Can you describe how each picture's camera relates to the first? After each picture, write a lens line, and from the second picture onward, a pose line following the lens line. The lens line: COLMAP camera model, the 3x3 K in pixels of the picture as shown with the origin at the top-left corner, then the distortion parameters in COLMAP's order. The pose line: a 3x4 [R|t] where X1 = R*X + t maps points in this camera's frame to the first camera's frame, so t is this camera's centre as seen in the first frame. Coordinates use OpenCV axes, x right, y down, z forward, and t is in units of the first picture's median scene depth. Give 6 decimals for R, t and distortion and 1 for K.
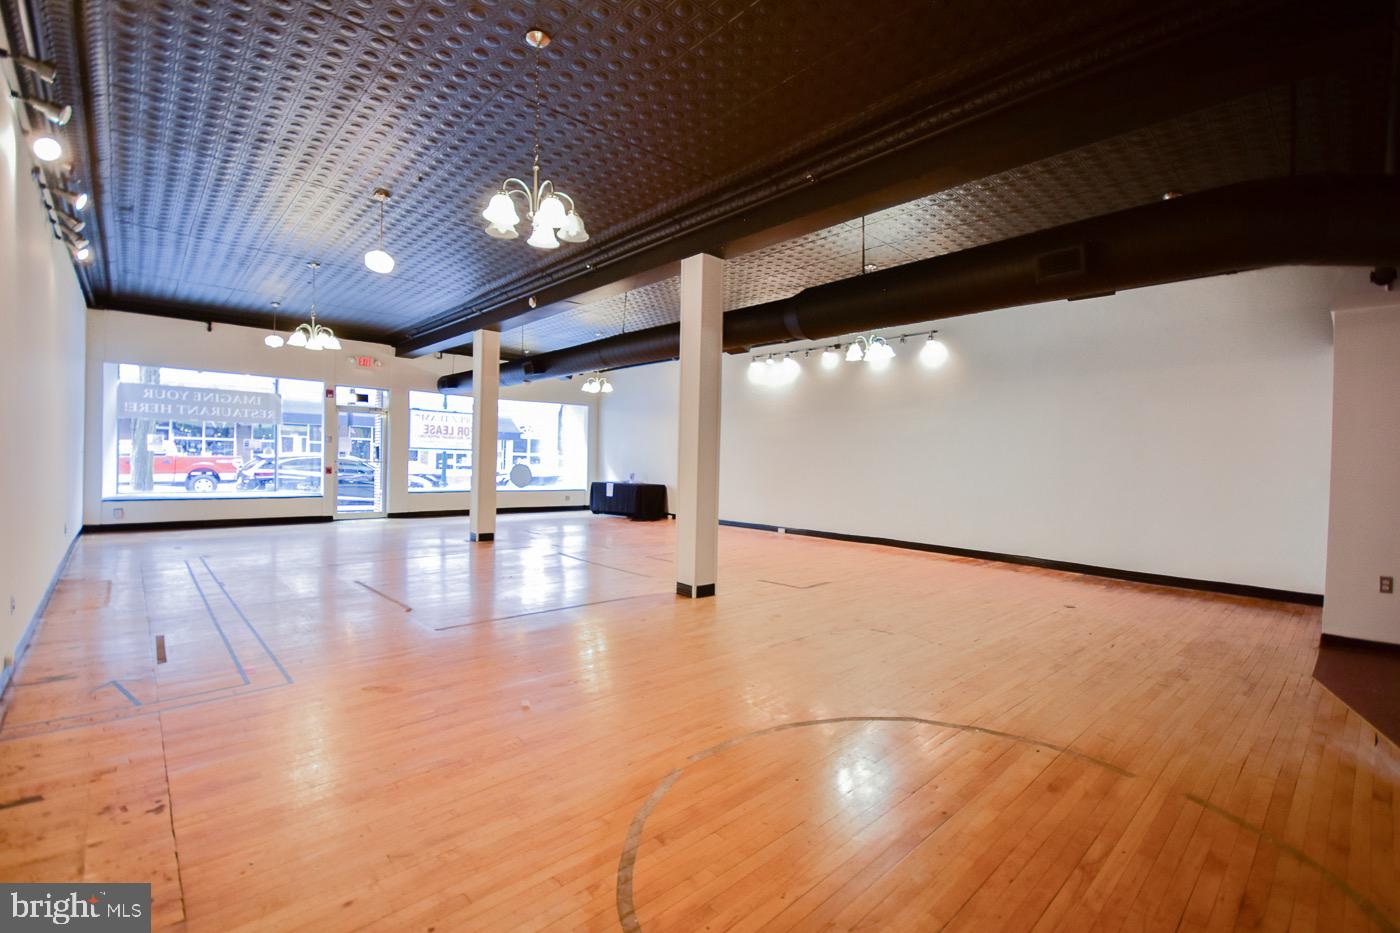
lens RADIAL K [[611.8, 0, 700.0], [0, 611.8, 466.5], [0, 0, 1]] dist [-0.002069, -0.000259]
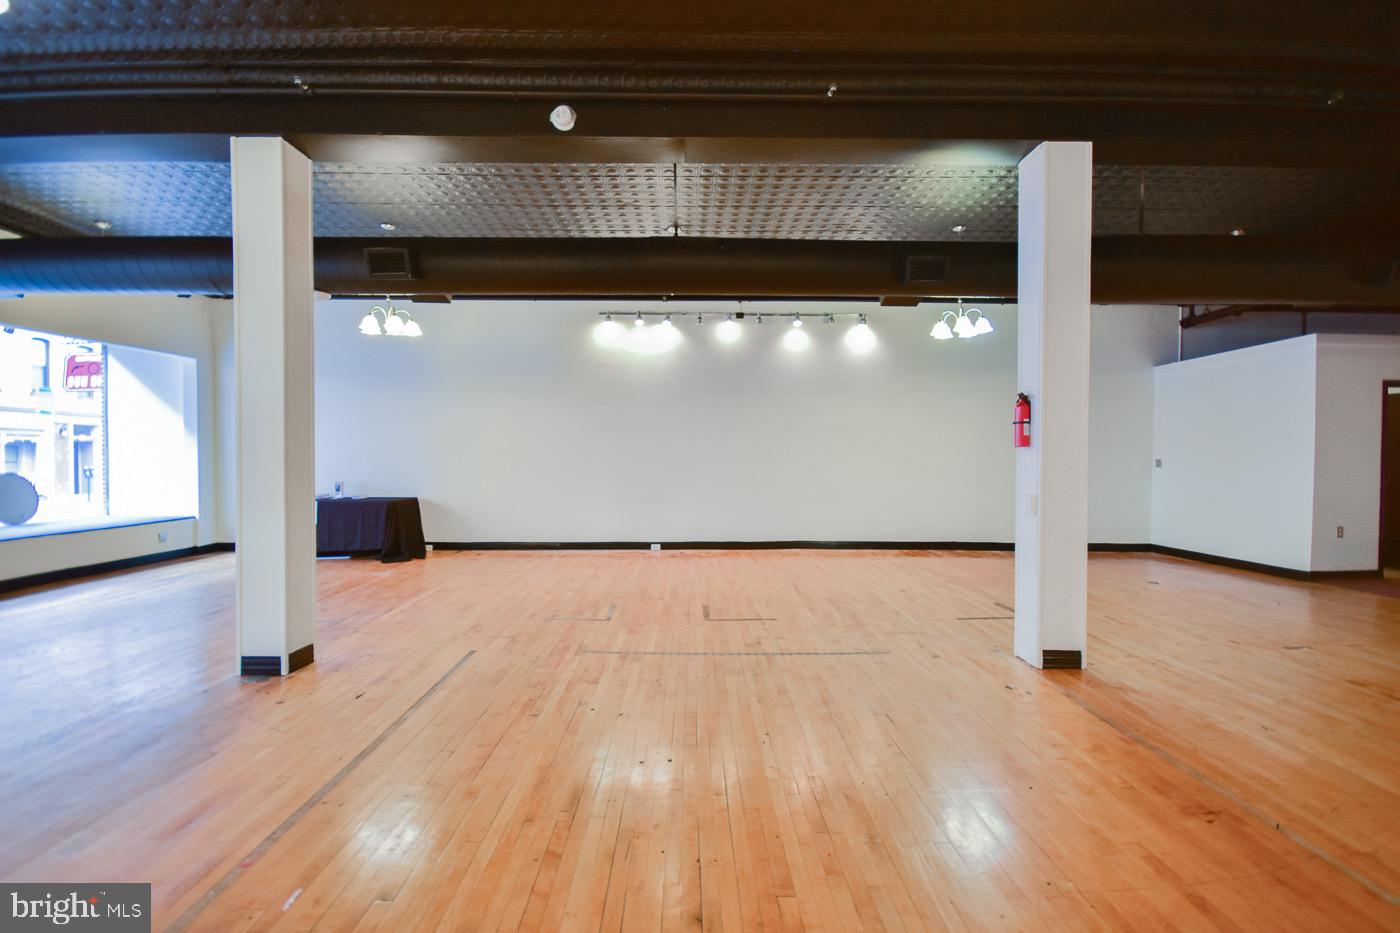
lens RADIAL K [[614.7, 0, 700.9], [0, 614.7, 483.5], [0, 0, 1]] dist [-0.003061, -0.000851]
pose [[0.665307, -0.054915, 0.744548, -0.380370], [0.022263, 0.998307, 0.053738, -0.014328], [-0.746238, -0.019176, 0.665403, 0.422159]]
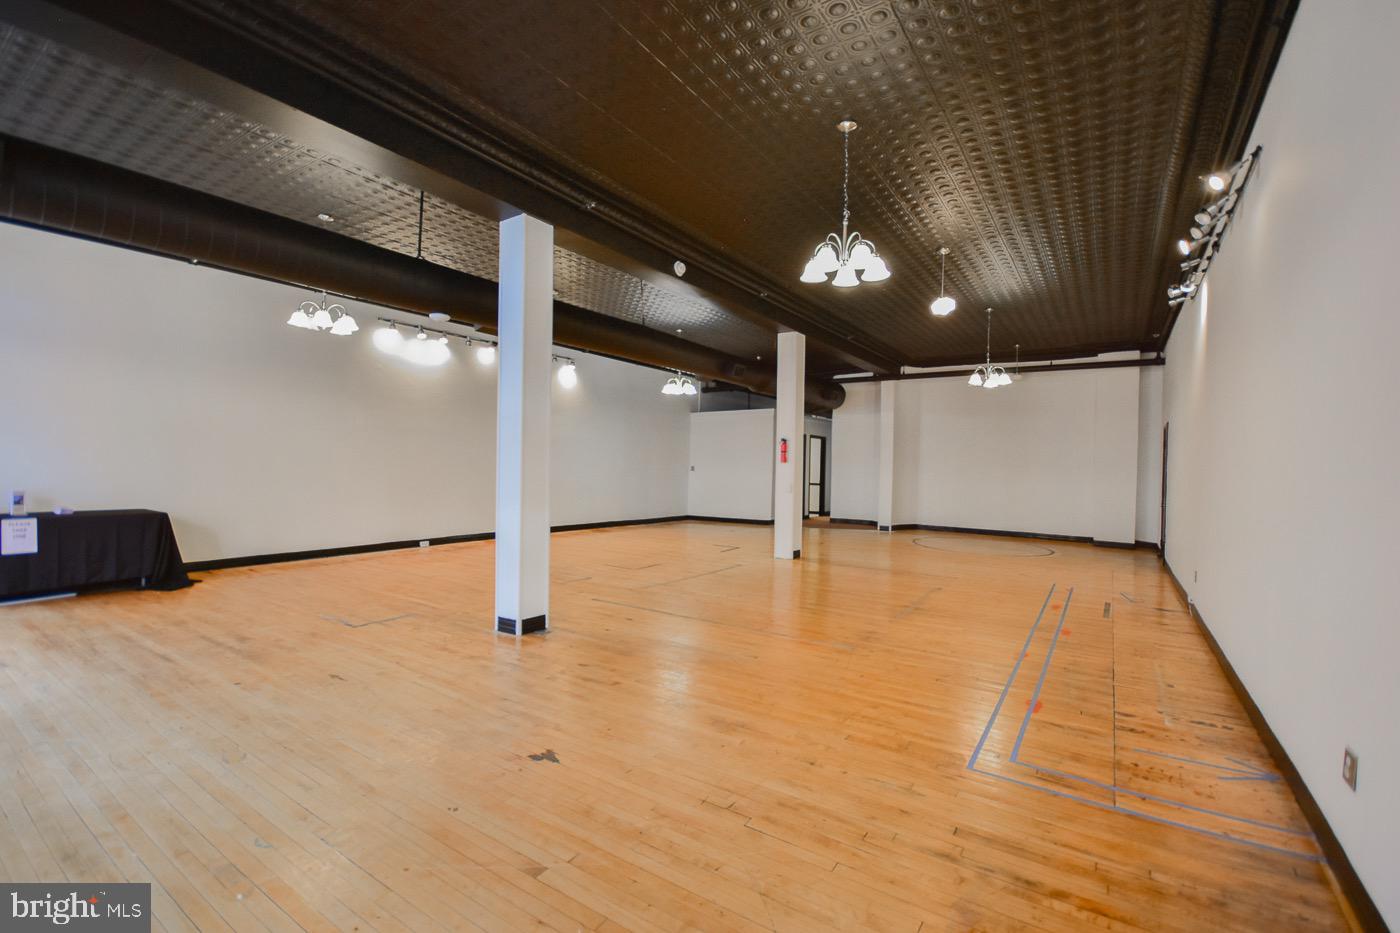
lens RADIAL K [[611.5, 0, 694.7], [0, 611.5, 476.5], [0, 0, 1]] dist [0.052940, -0.026058]
pose [[-0.222613, -0.042930, 0.973961, -0.722040], [-0.009450, 0.999078, 0.041877, -0.023579], [-0.974861, 0.000119, -0.222813, 0.789409]]
